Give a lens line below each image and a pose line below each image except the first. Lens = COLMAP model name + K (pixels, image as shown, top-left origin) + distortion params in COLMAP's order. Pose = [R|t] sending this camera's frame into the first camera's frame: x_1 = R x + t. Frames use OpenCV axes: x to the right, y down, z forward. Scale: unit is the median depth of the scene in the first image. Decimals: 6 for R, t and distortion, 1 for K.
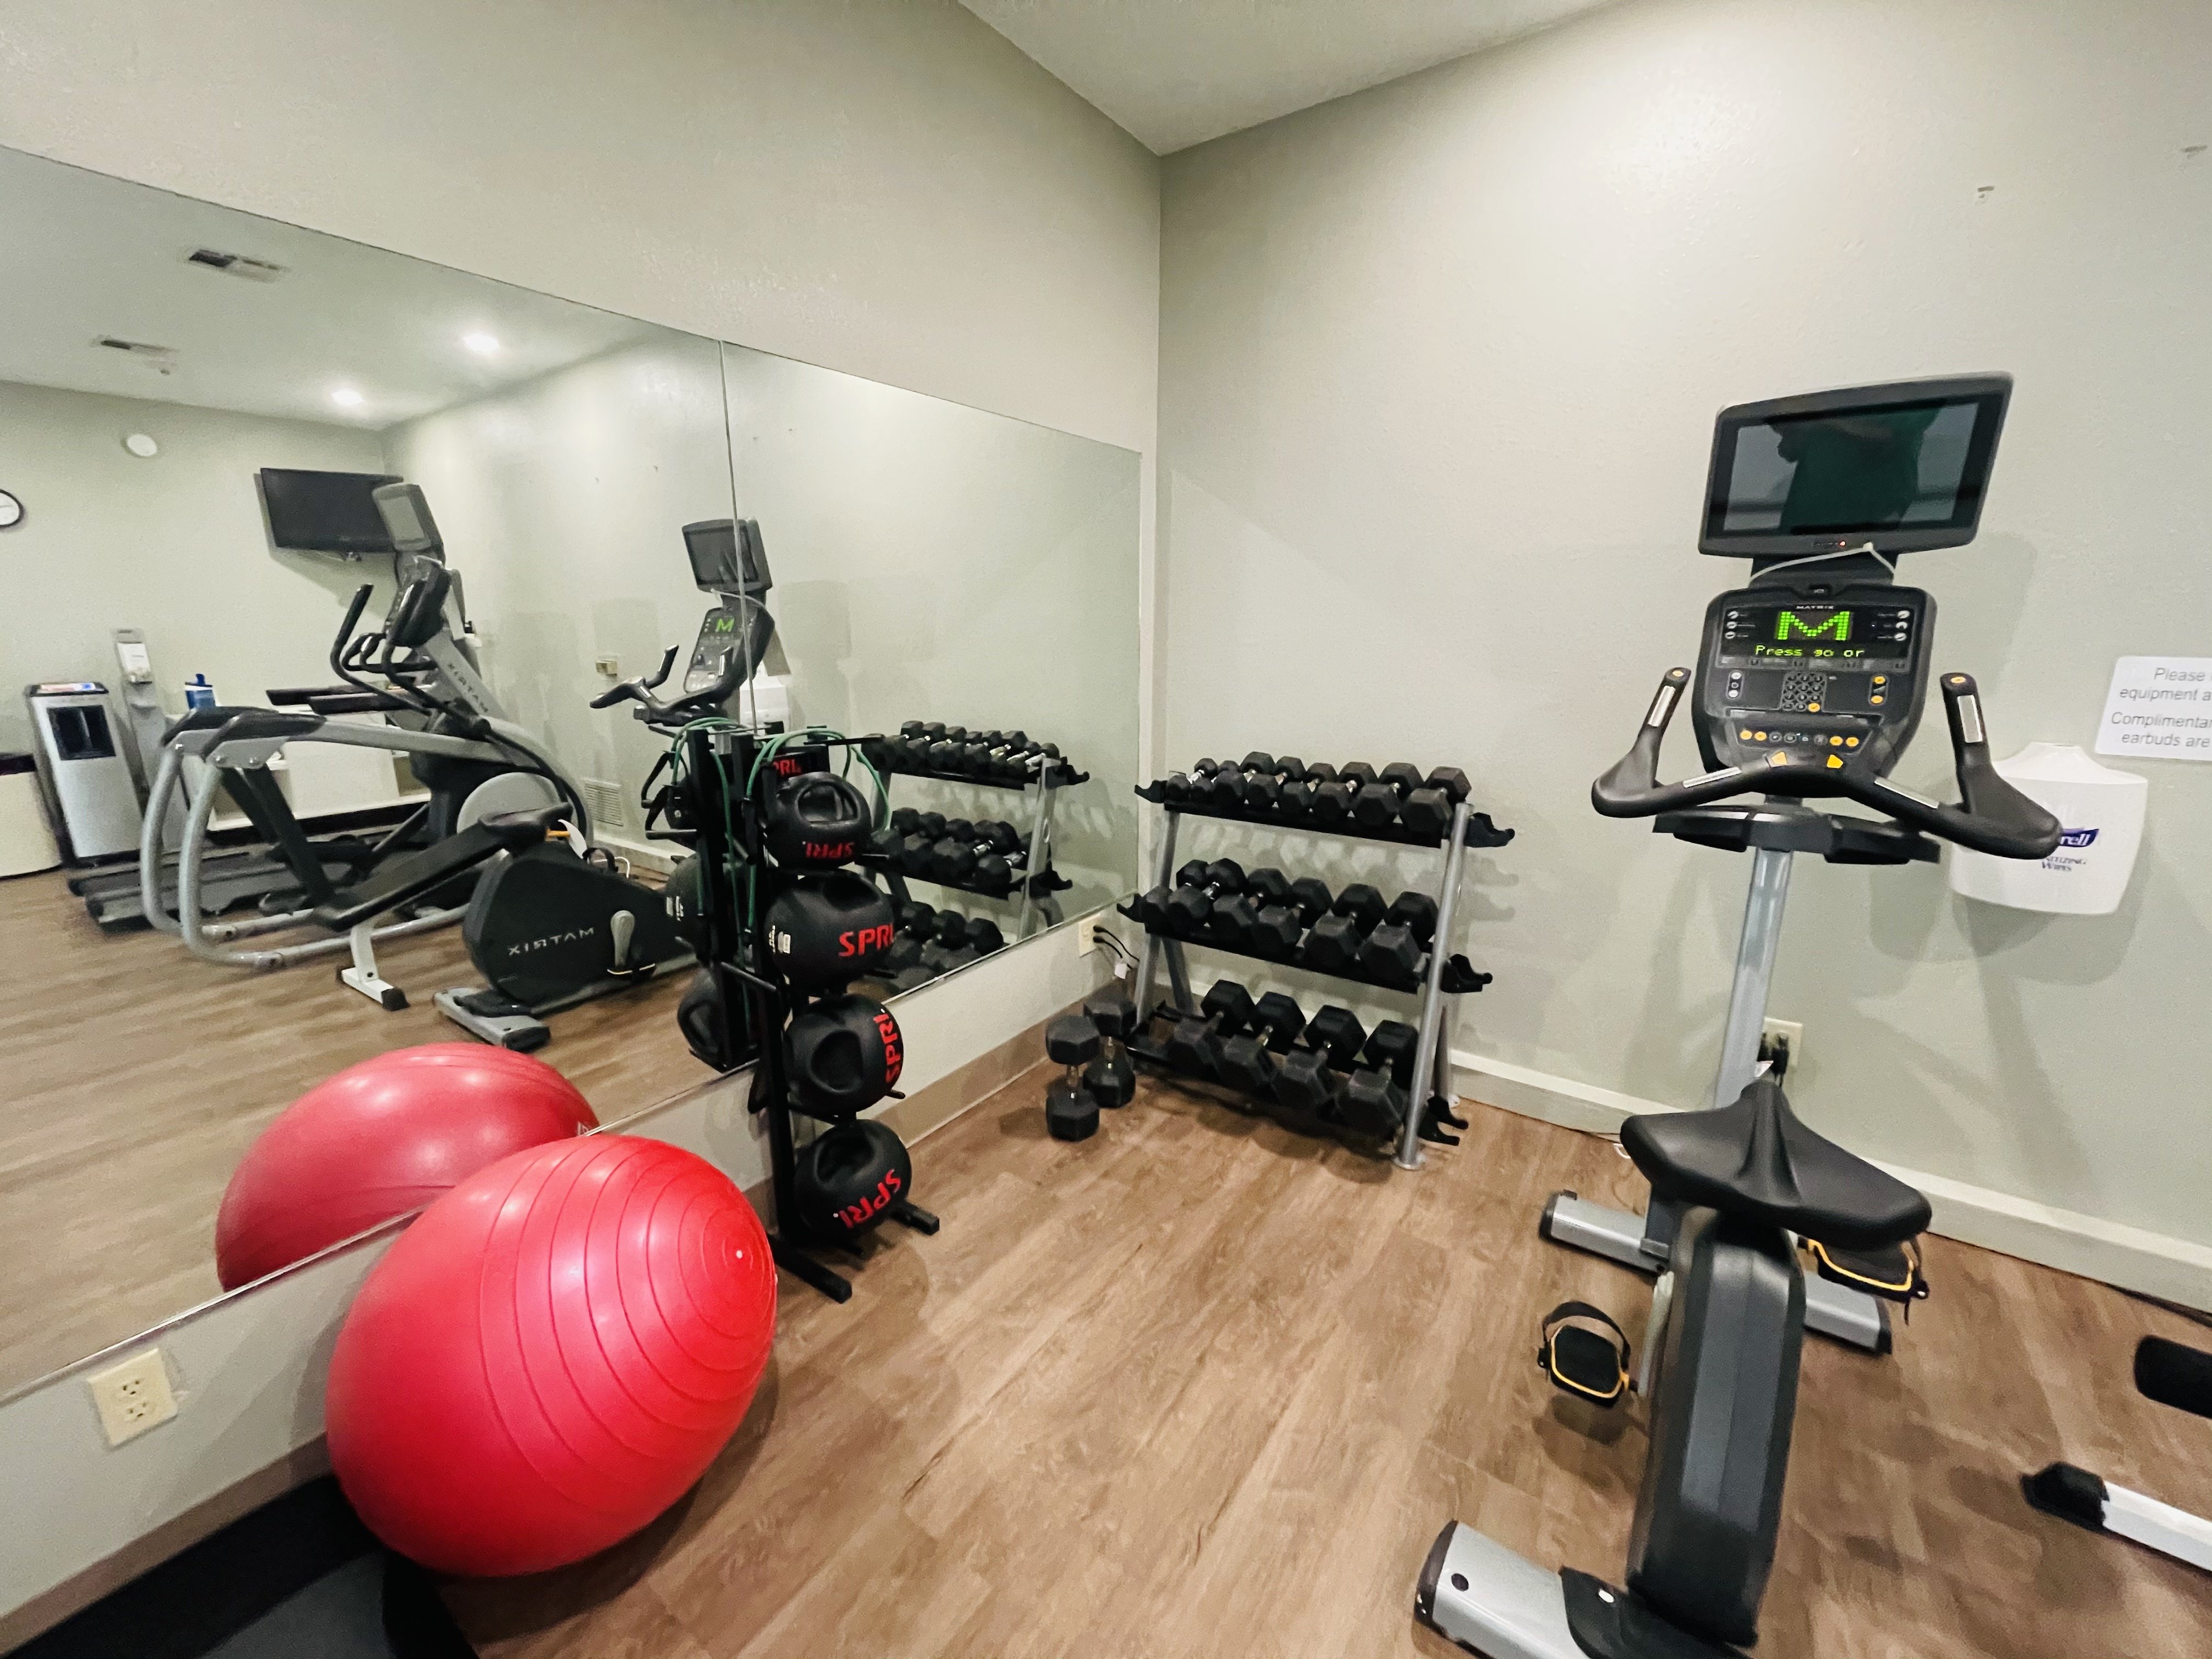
lens RADIAL K [[885.9, 0, 1106.3], [0, 885.9, 823.5], [0, 0, 1]] dist [0.004344, -0.000140]
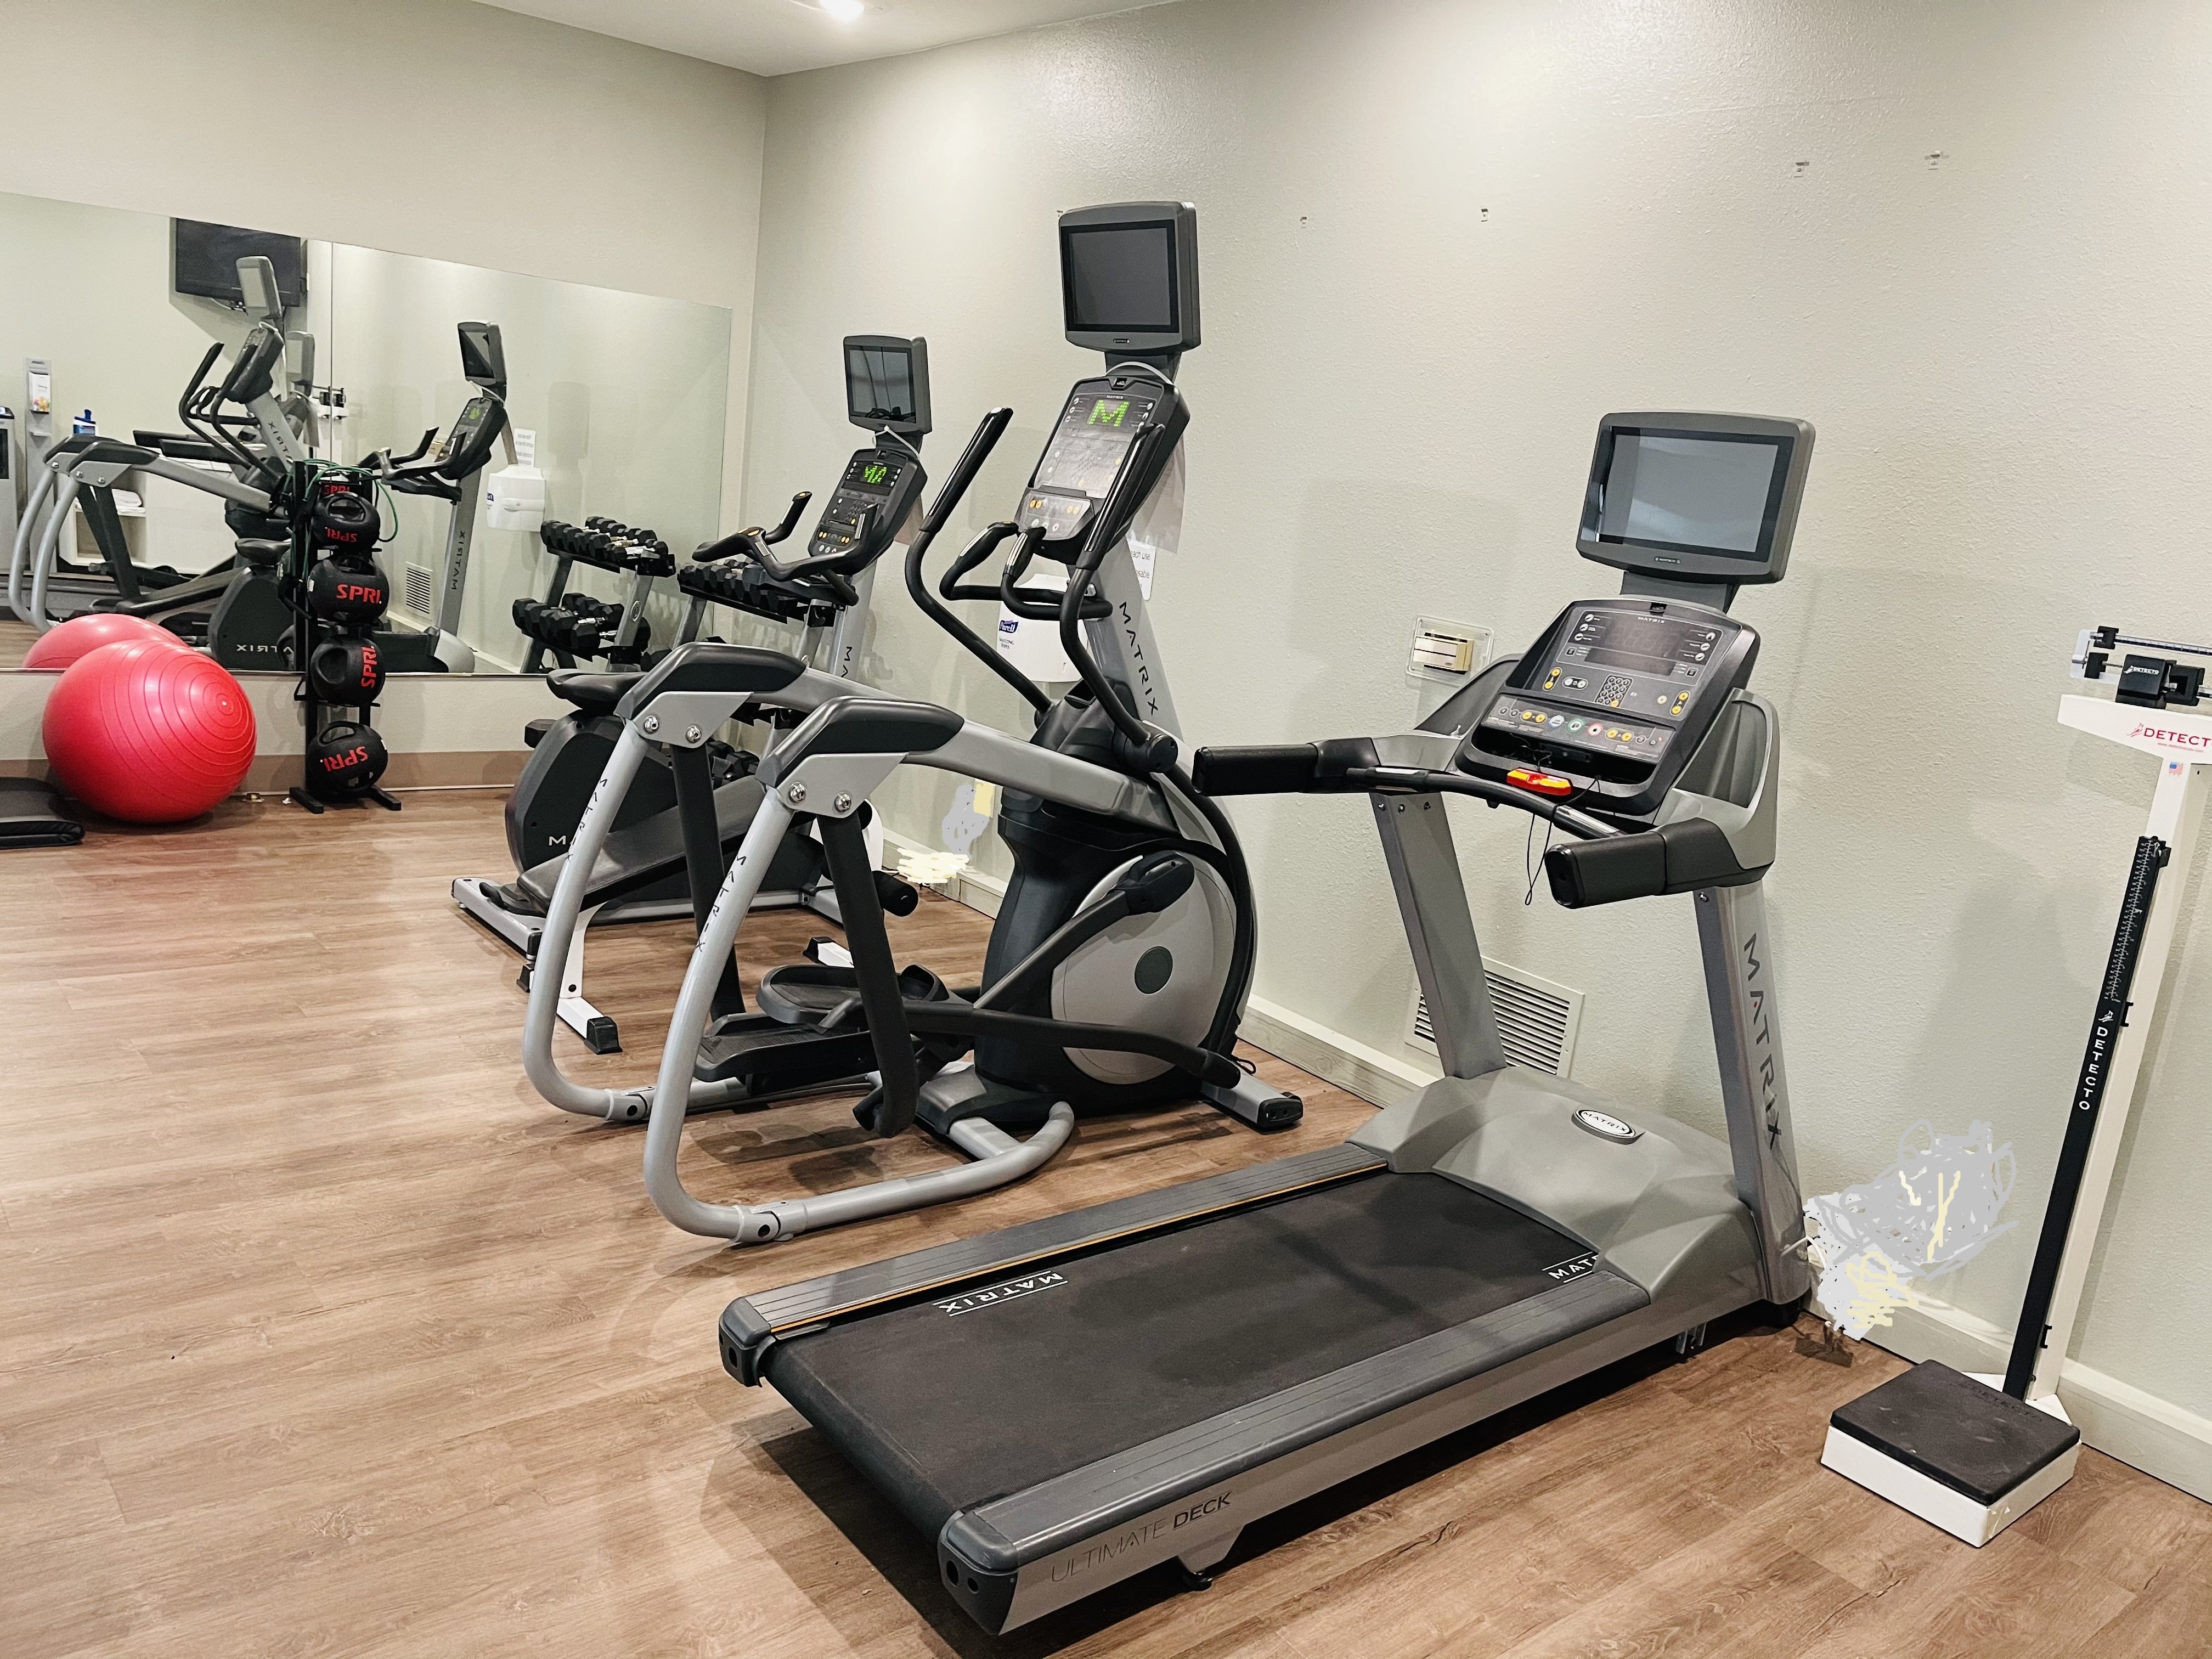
lens RADIAL K [[1681.9, 0, 1106.9], [0, 1681.9, 834.7], [0, 0, 1]] dist [0.024980, -0.021311]
pose [[0.955076, 0.170485, -0.242415, 0.830647], [-0.178906, 0.983780, -0.012988, 0.160716], [0.236269, 0.055774, 0.970086, -0.741769]]
